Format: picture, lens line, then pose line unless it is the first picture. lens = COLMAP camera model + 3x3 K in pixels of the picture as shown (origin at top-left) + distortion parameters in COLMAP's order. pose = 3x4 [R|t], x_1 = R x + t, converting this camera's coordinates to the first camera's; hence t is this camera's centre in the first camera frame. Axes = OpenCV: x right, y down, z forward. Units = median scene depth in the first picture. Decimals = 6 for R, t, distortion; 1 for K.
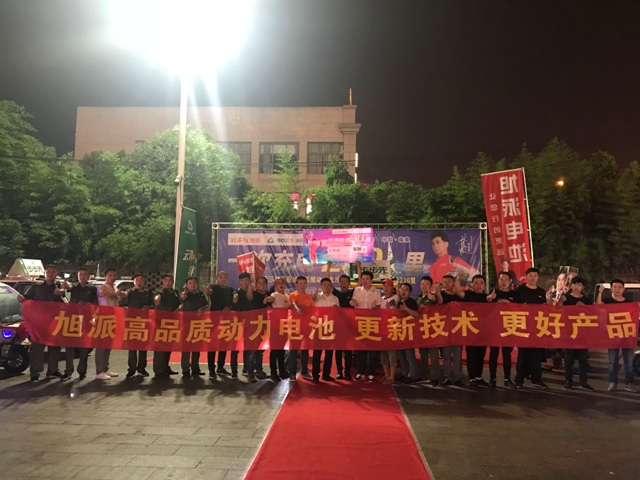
lens RADIAL K [[539.7, 0, 319.4], [0, 539.7, 236.1], [0, 0, 1]] dist [0.016905, 0.024752]
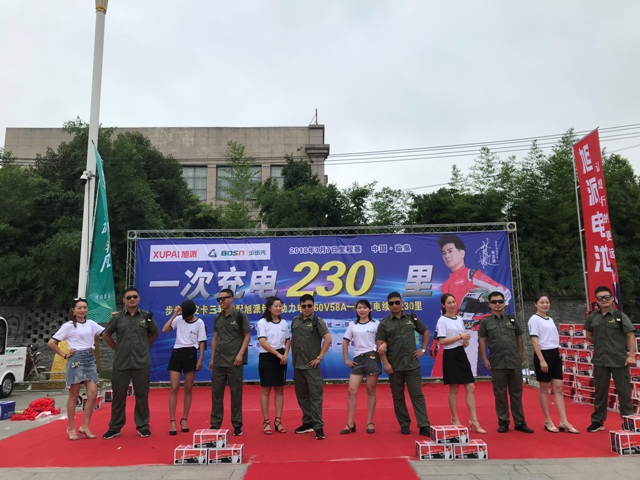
lens RADIAL K [[539.7, 0, 321.0], [0, 539.7, 238.8], [0, 0, 1]] dist [0.016905, 0.024752]
pose [[0.997801, -0.018647, 0.063607, 0.004343], [0.022945, 0.997453, -0.067535, 0.031088], [-0.062185, 0.068846, 0.995687, 0.238327]]
